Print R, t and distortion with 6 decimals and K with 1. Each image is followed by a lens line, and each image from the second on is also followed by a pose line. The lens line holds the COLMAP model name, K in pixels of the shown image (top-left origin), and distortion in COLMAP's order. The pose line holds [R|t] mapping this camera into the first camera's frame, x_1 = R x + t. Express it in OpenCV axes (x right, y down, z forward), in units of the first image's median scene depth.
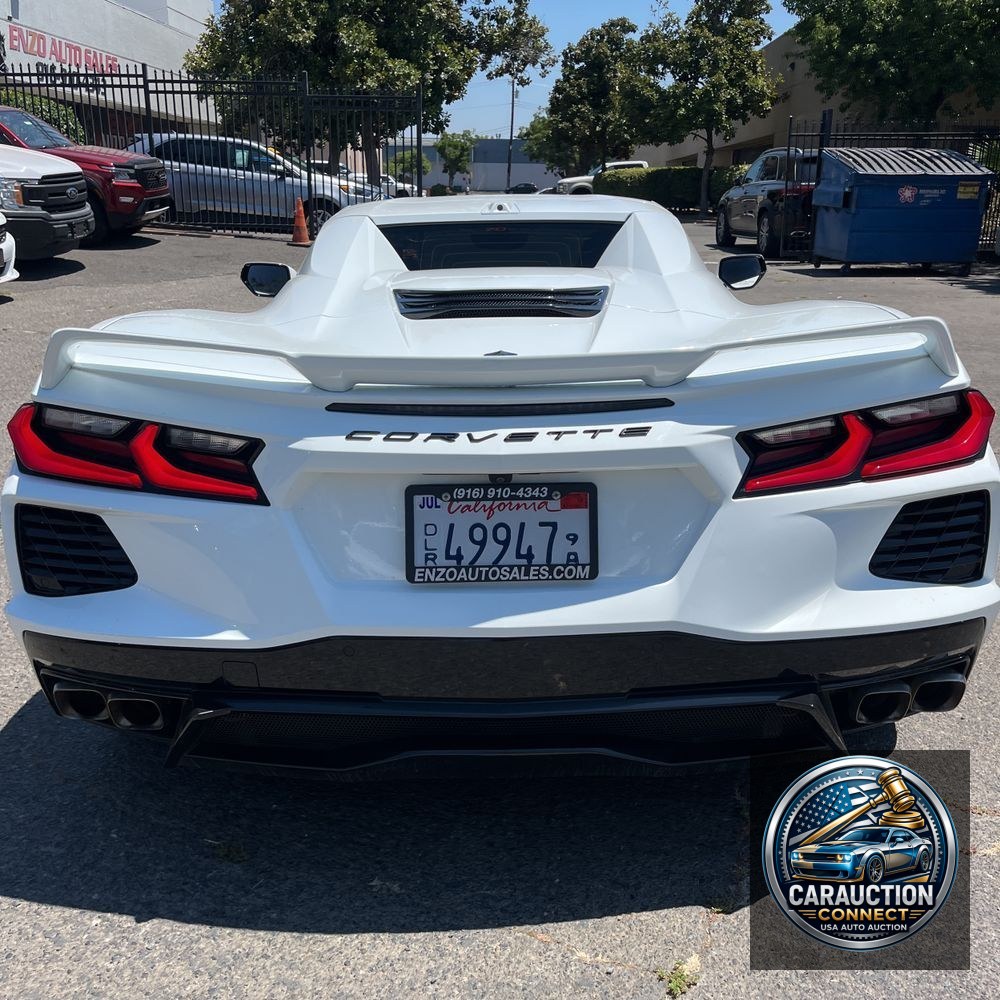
lens RADIAL K [[1022.3, 0, 501.4], [0, 1022.3, 505.3], [0, 0, 1]] dist [0.016378, 0.000000]
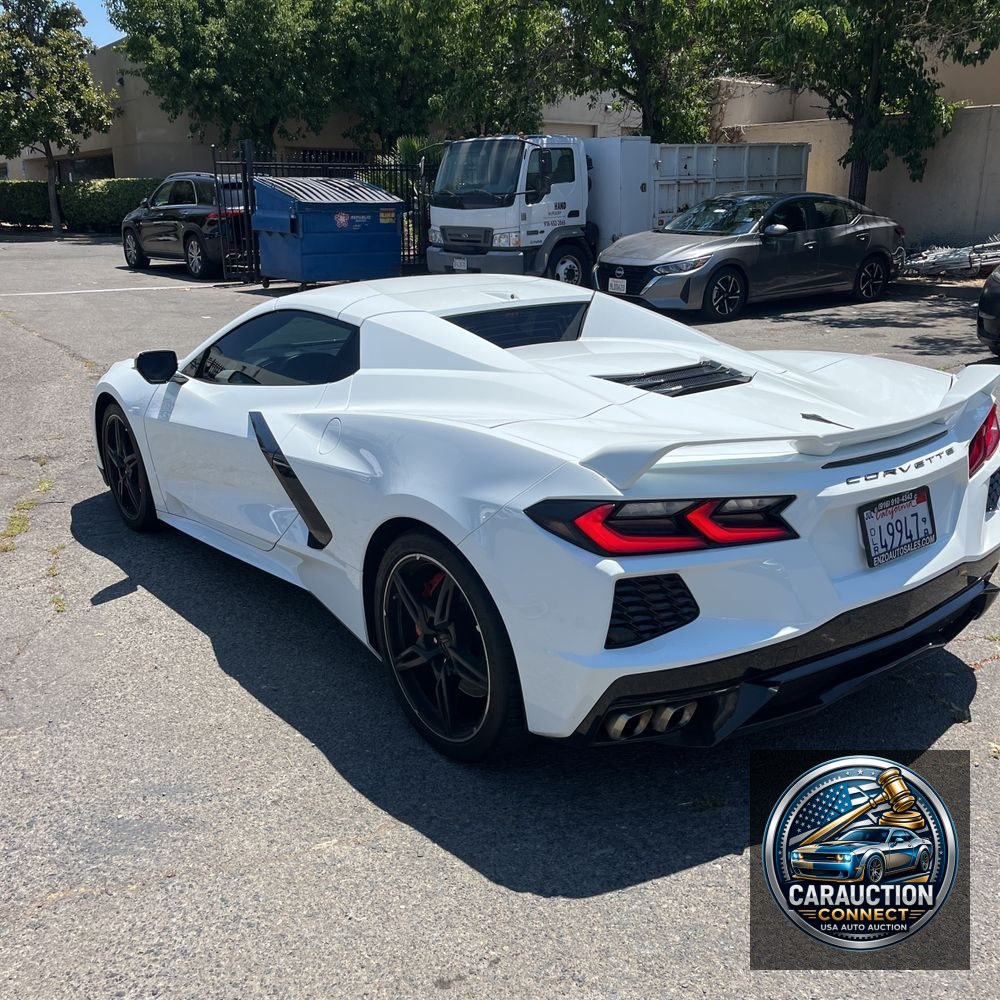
lens RADIAL K [[1022.3, 0, 483.7], [0, 1022.3, 512.1], [0, 0, 1]] dist [0.016378, 0.000000]
pose [[0.800740, -0.184530, 0.569882, -0.157683], [0.183245, 0.981220, 0.060246, -0.023114], [-0.570296, 0.056186, 0.819515, 0.004359]]
